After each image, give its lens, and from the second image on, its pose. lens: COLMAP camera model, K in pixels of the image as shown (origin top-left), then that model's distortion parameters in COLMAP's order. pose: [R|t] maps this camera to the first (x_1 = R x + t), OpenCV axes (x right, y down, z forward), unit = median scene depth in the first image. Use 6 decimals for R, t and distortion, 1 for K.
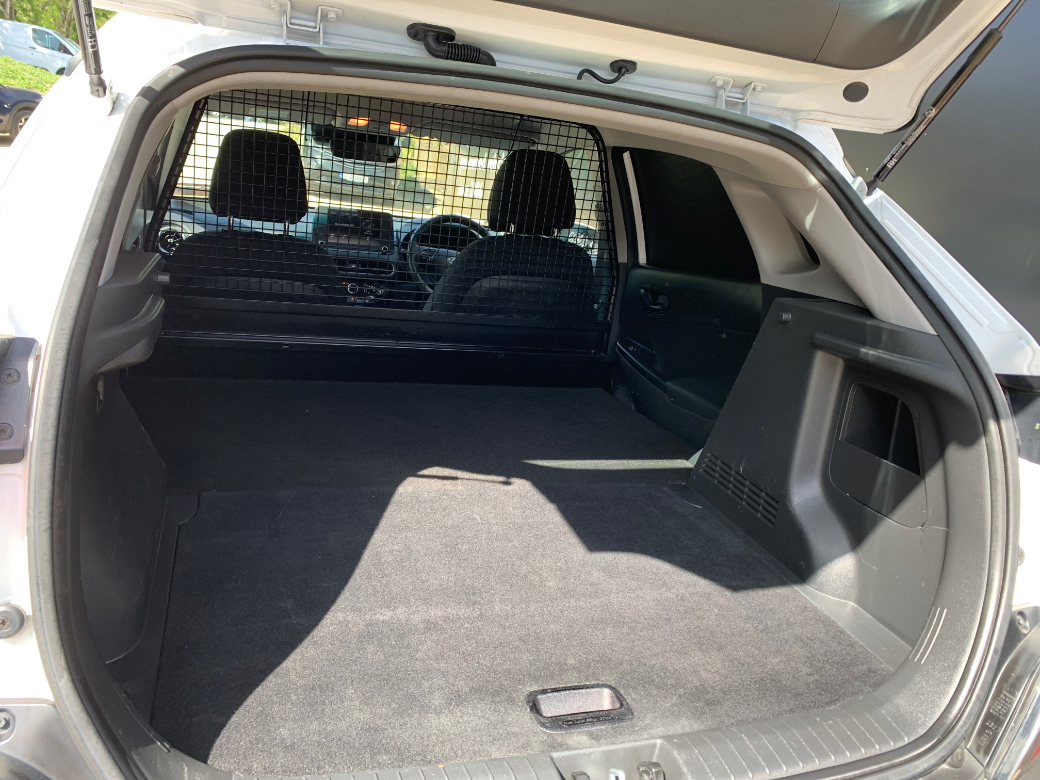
lens RADIAL K [[788.1, 0, 517.7], [0, 788.1, 394.1], [0, 0, 1]] dist [0.013850, -0.010160]
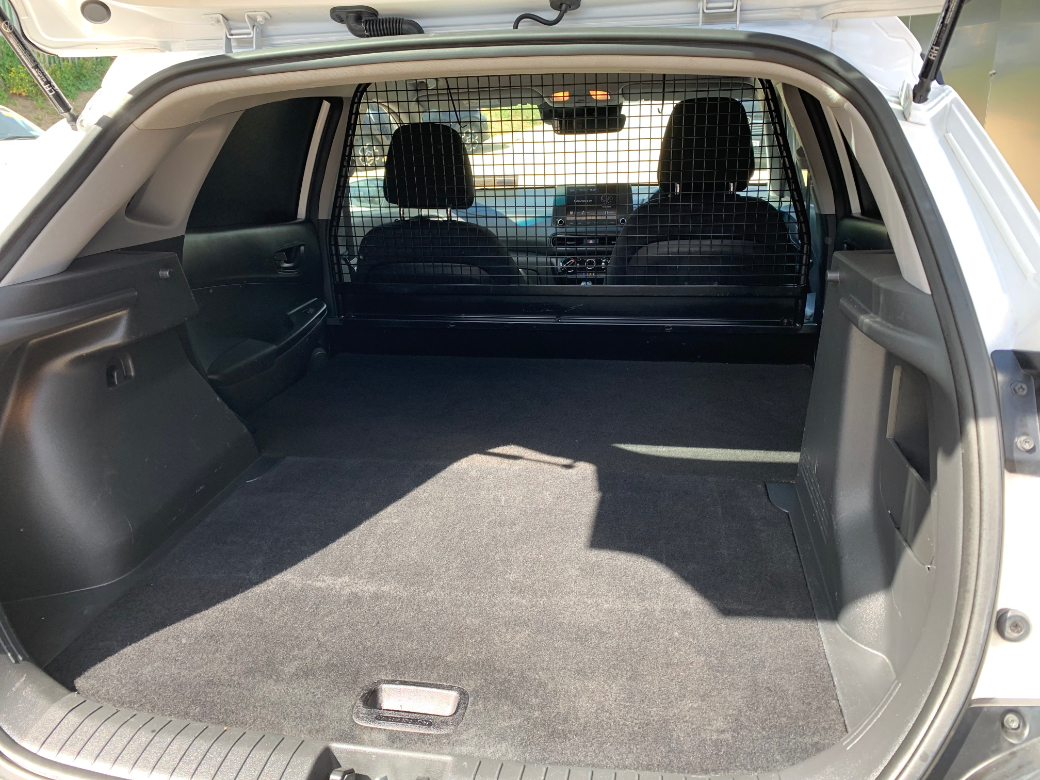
lens RADIAL K [[788.1, 0, 518.8], [0, 788.1, 386.5], [0, 0, 1]] dist [0.013850, -0.010160]
pose [[0.871585, 0.016564, -0.489965, 0.456076], [-0.004907, 0.999674, 0.025067, -0.007329], [0.490221, -0.019444, 0.871382, 0.172761]]
